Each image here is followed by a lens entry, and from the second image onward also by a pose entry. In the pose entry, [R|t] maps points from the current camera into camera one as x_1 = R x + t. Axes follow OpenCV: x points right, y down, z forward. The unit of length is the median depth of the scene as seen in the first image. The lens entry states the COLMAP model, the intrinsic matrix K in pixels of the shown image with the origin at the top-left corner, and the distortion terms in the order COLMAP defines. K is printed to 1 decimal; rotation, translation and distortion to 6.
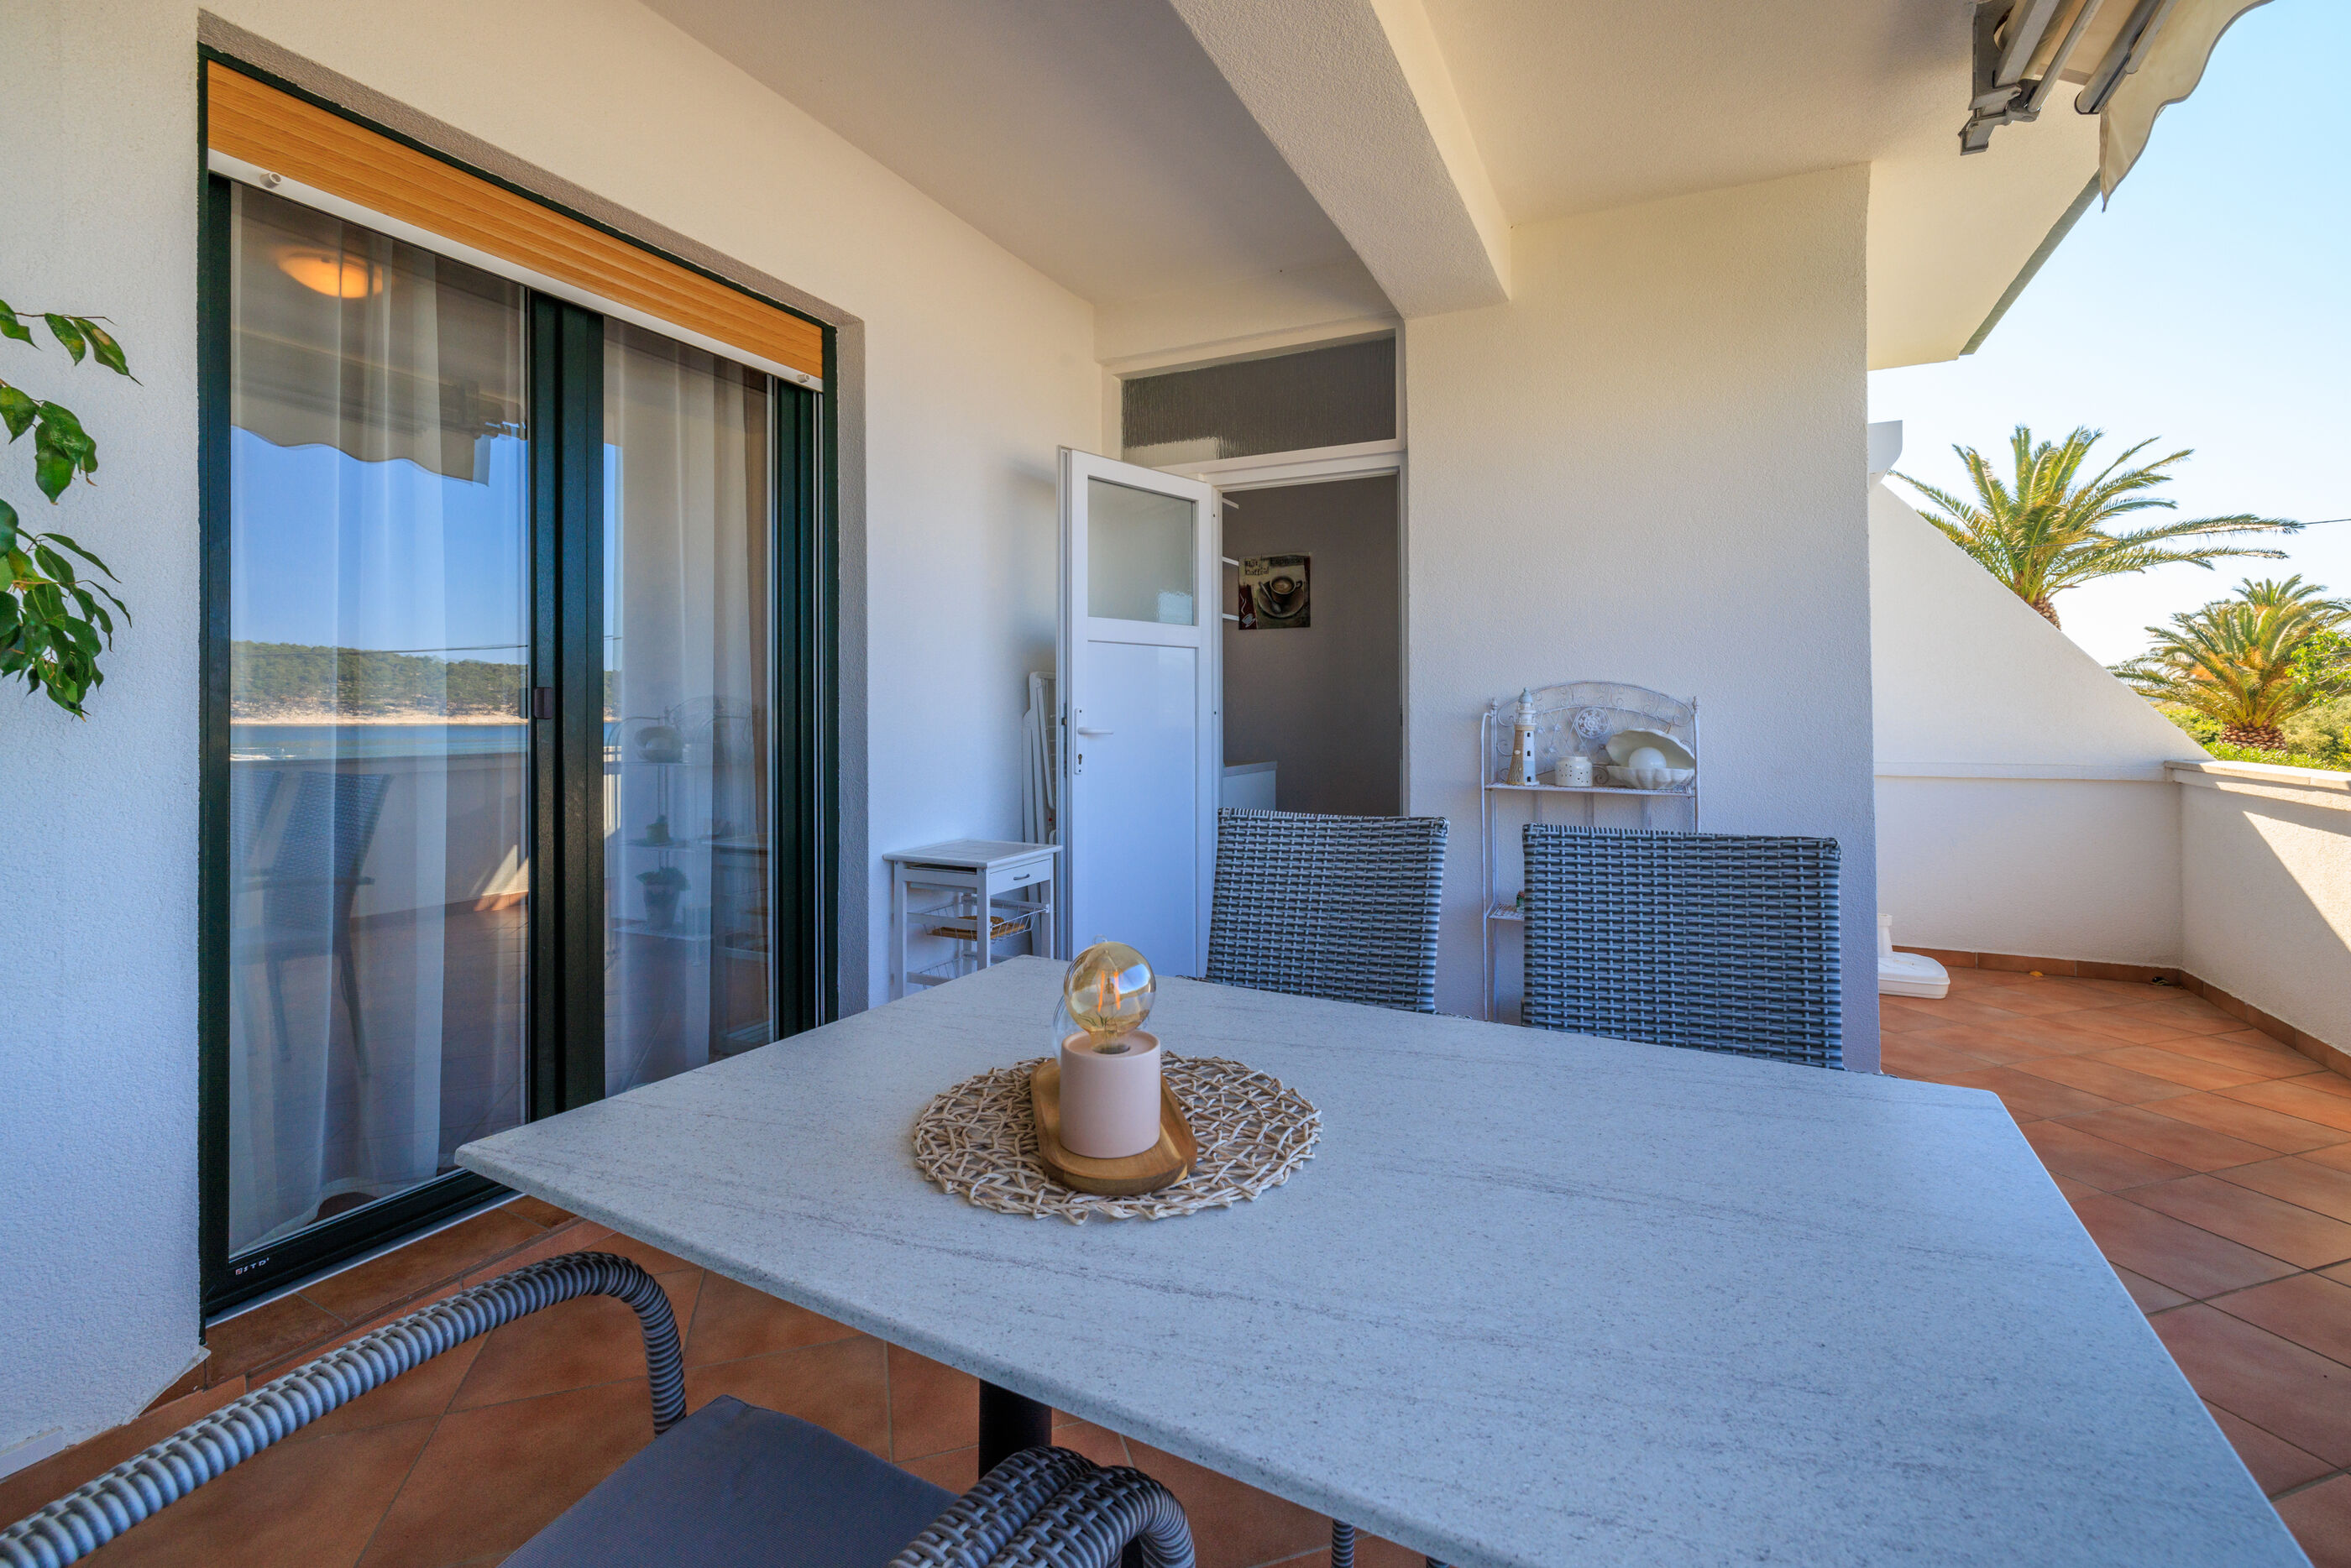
lens RADIAL K [[1007.6, 0, 1146.1], [0, 1007.6, 721.6], [0, 0, 1]] dist [0.001169, 0.000487]
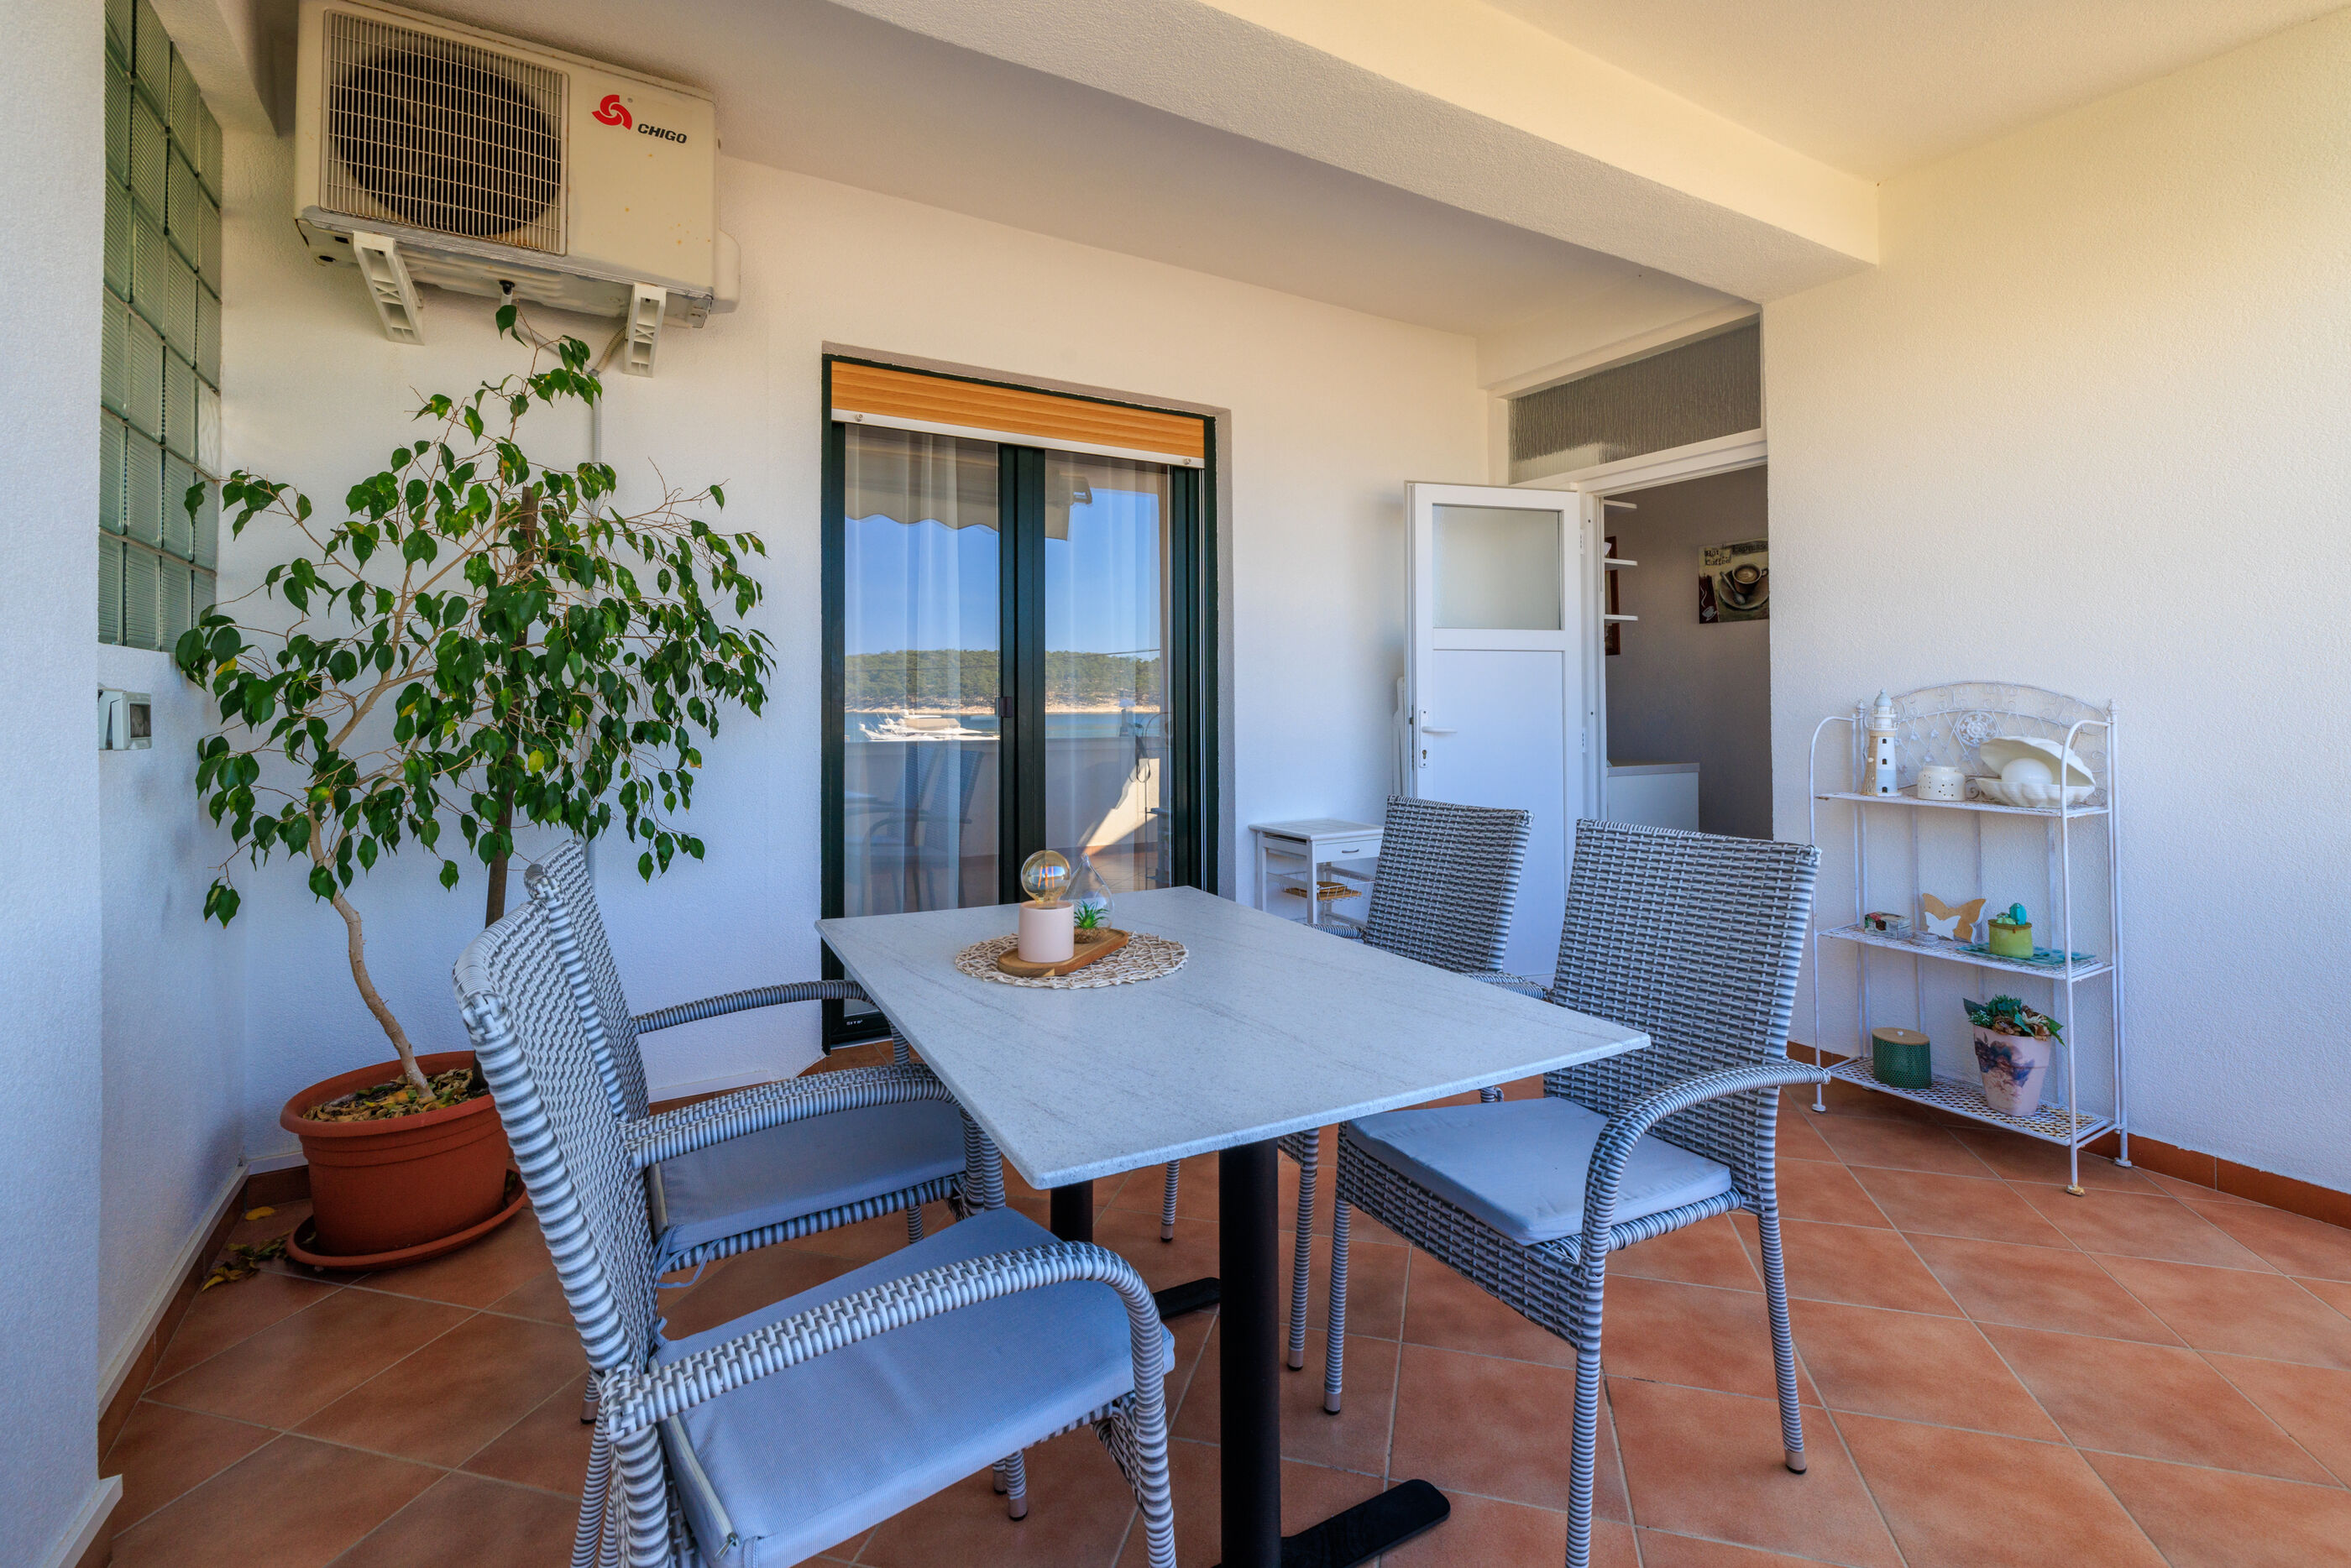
lens RADIAL K [[1000.7, 0, 1136.7], [0, 1000.7, 706.8], [0, 0, 1]] dist [-0.000001, 0.000089]
pose [[0.833046, 0.002246, -0.553198, 0.316564], [-0.006849, 0.999957, -0.006253, -0.007590], [0.553161, 0.008998, 0.833026, -0.127279]]
